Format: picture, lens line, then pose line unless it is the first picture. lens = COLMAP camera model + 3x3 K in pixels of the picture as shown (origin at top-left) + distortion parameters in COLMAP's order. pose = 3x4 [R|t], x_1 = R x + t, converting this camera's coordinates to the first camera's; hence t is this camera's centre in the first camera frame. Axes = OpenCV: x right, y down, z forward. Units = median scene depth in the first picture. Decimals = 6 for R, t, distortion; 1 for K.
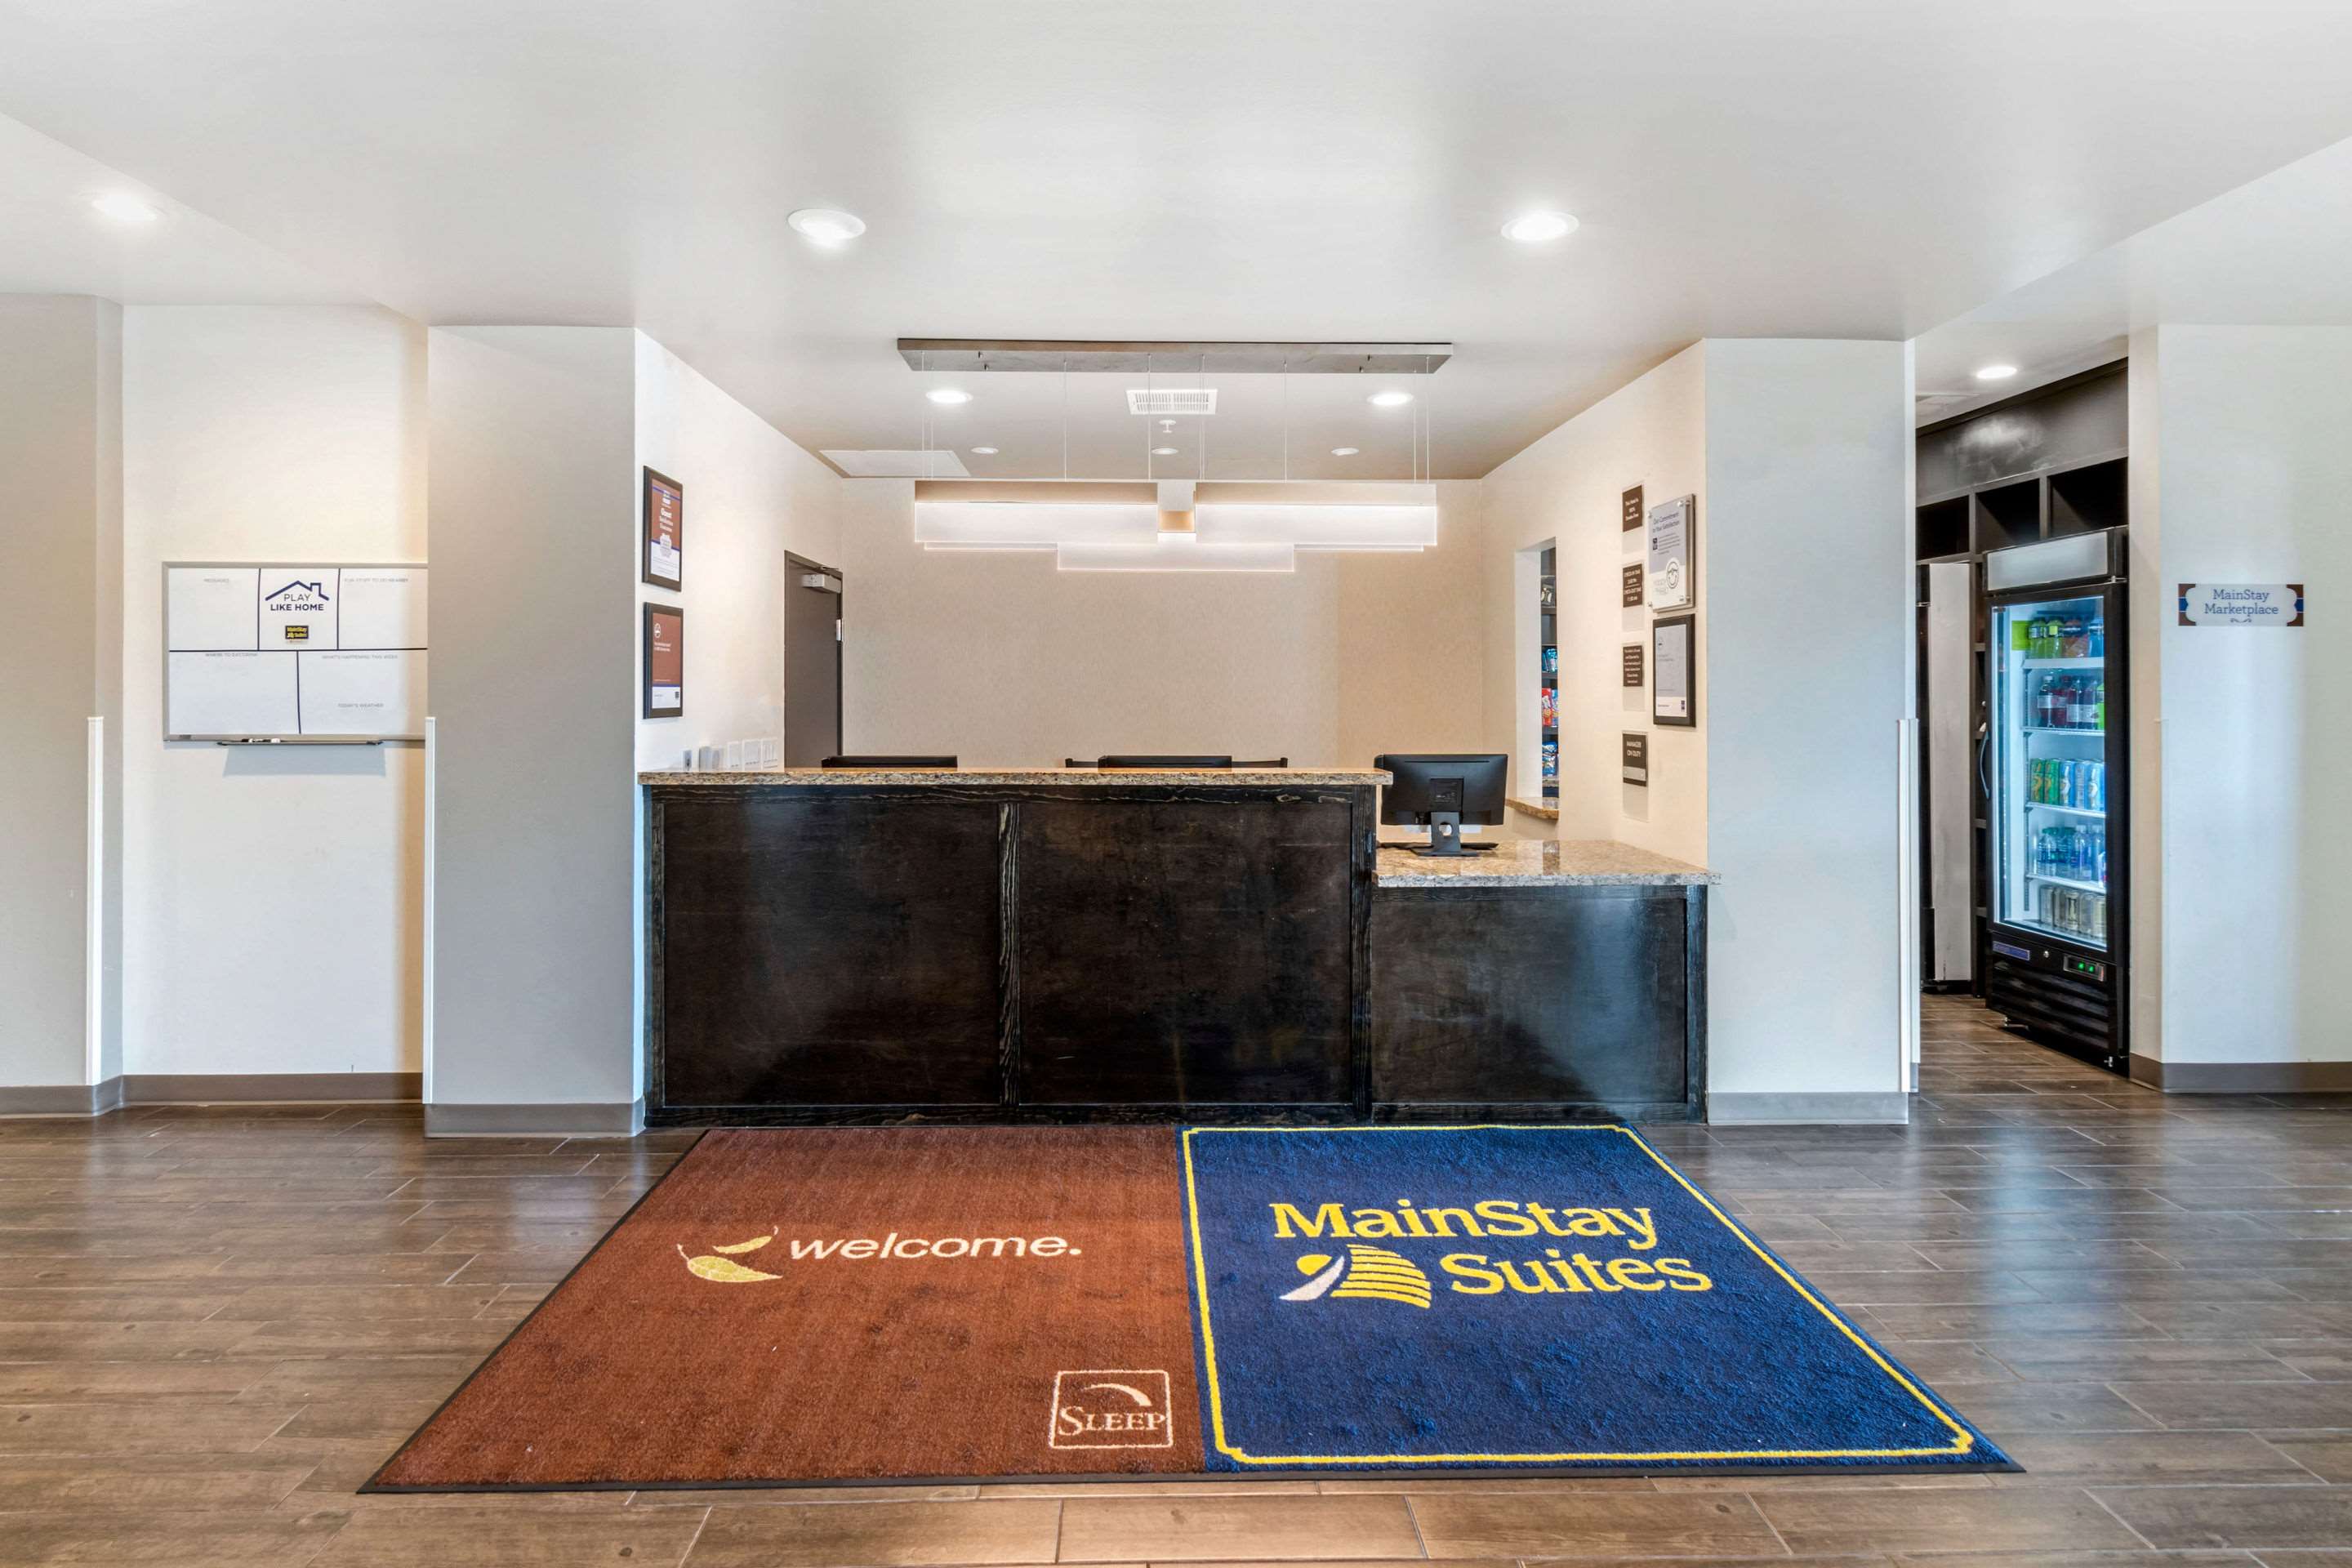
lens RADIAL K [[1115.3, 0, 1172.7], [0, 1115.3, 717.0], [0, 0, 1]] dist [-0.000646, -0.000060]
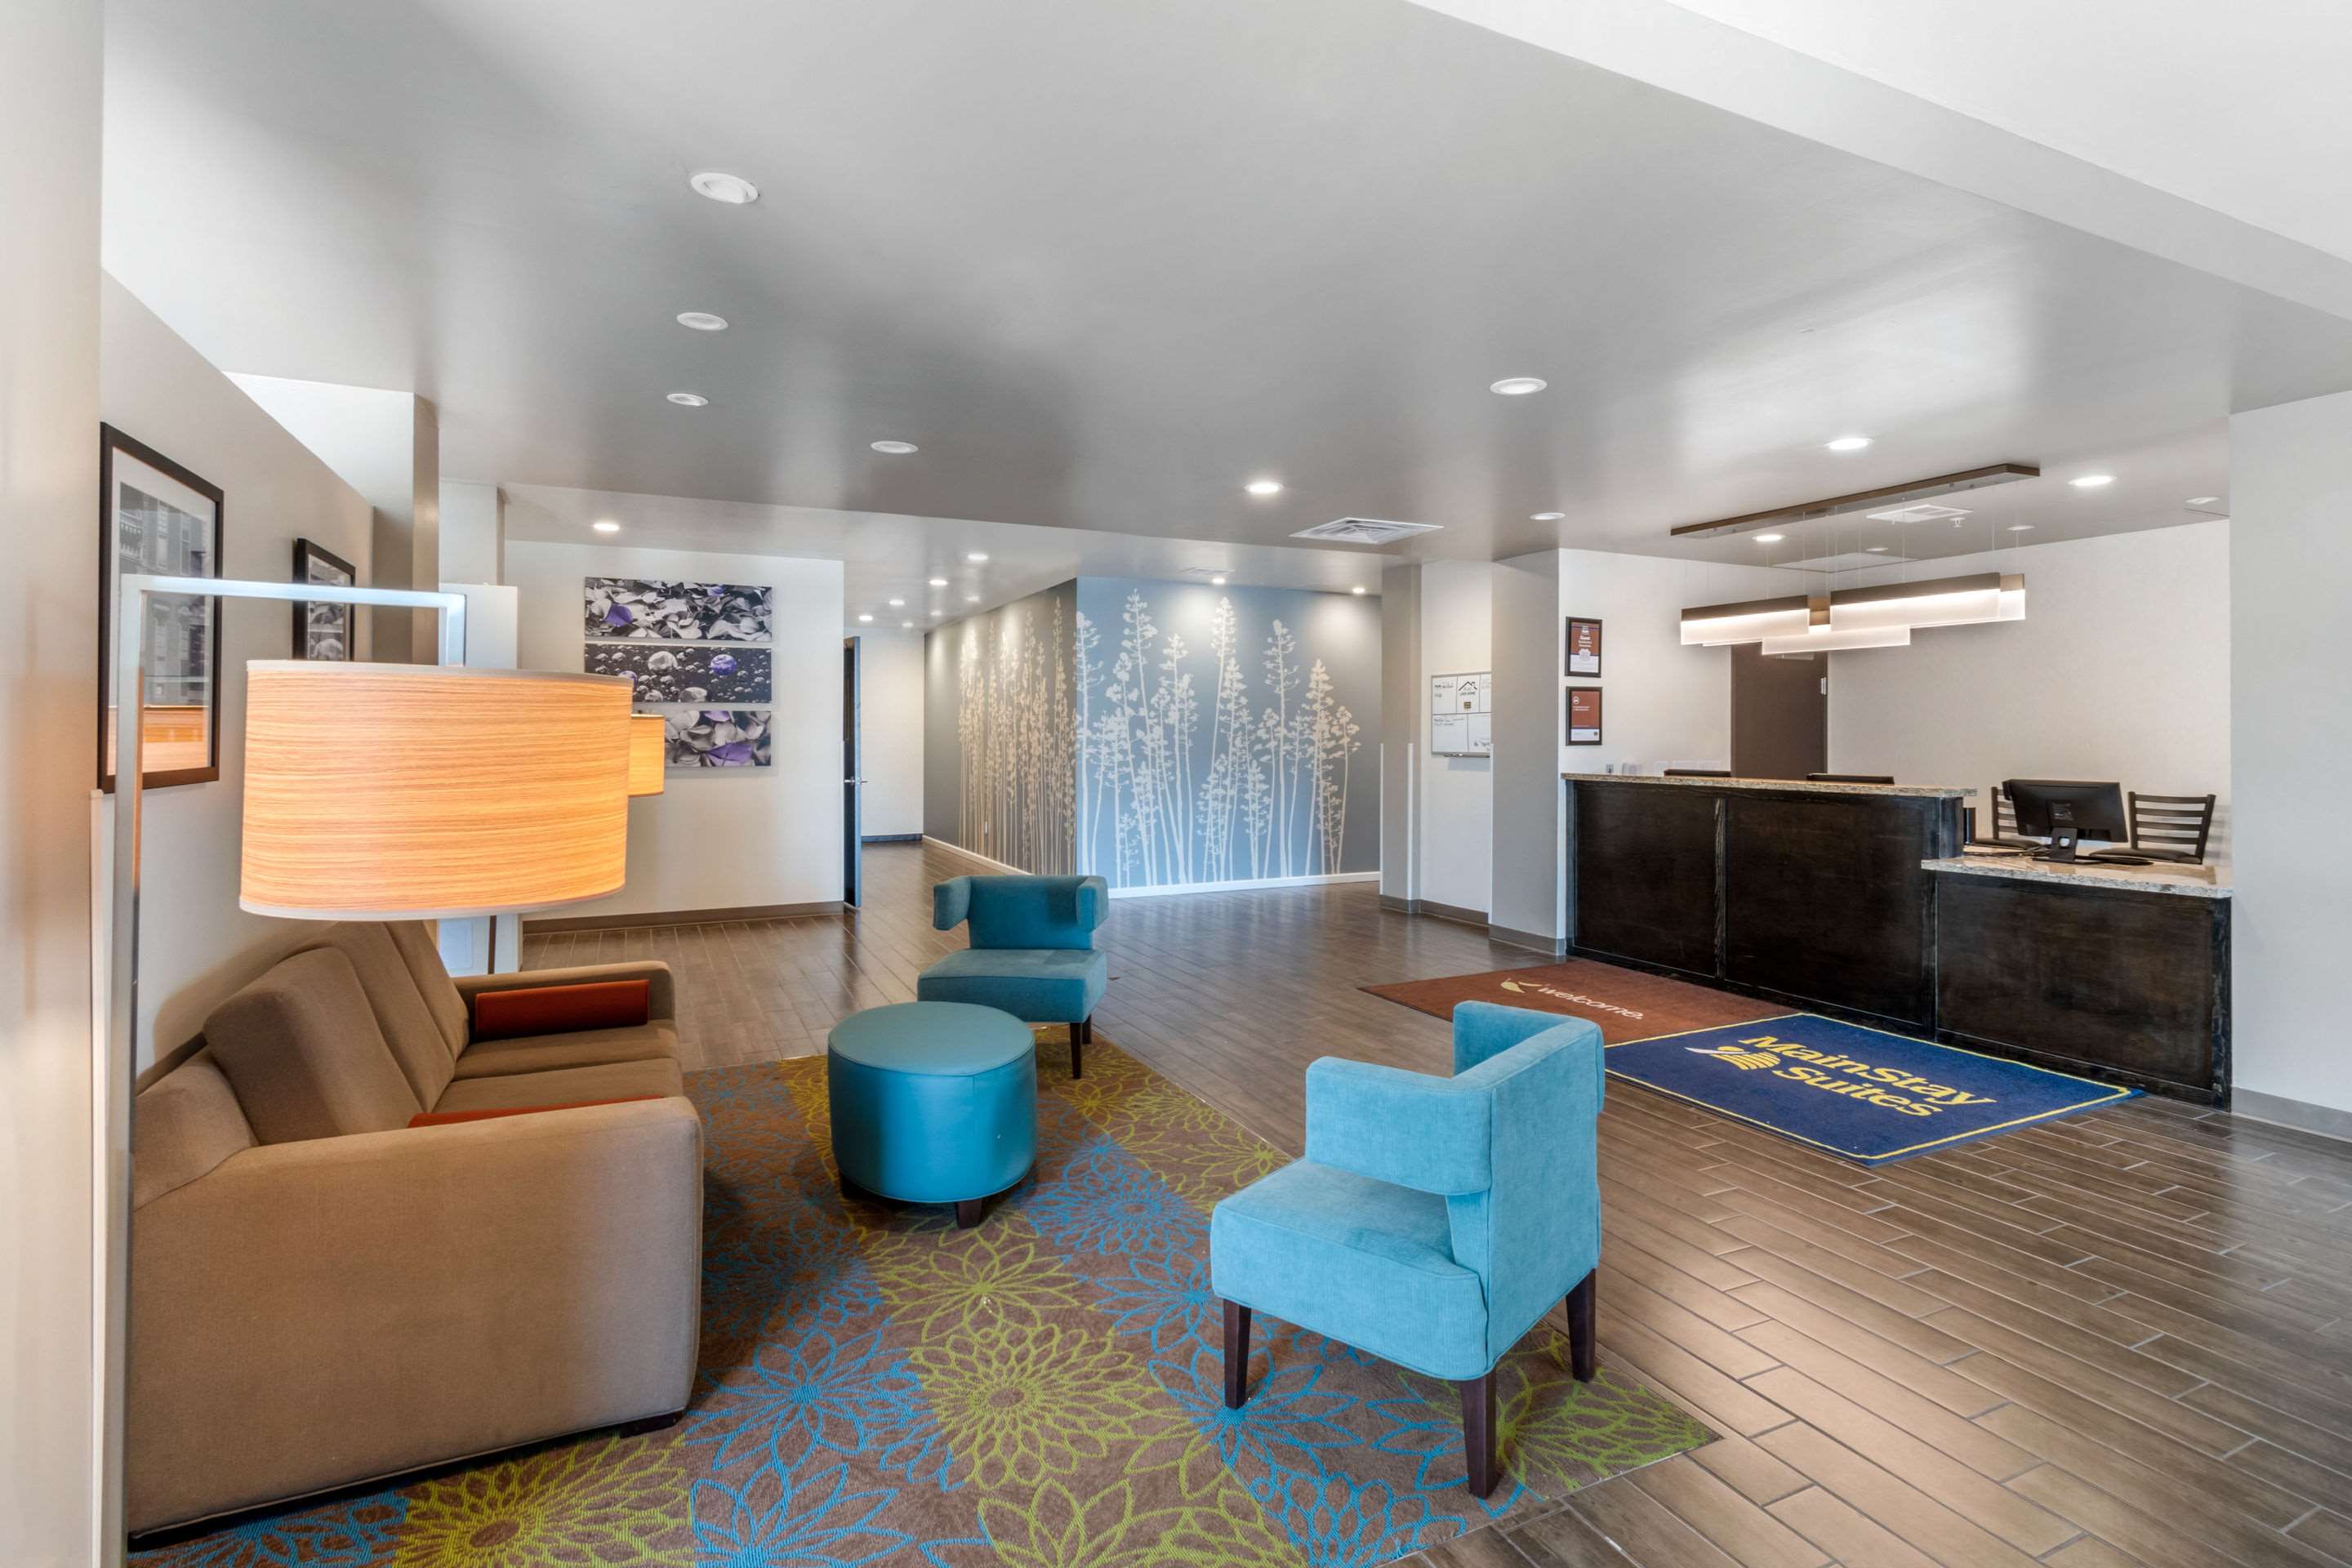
lens RADIAL K [[1077.2, 0, 1163.5], [0, 1077.2, 733.7], [0, 0, 1]] dist [0.000074, 0.000125]
pose [[0.385659, -0.003923, -0.922633, 1.010122], [-0.001291, 0.999988, -0.004791, -0.010191], [0.922641, 0.003039, 0.385649, -0.387591]]
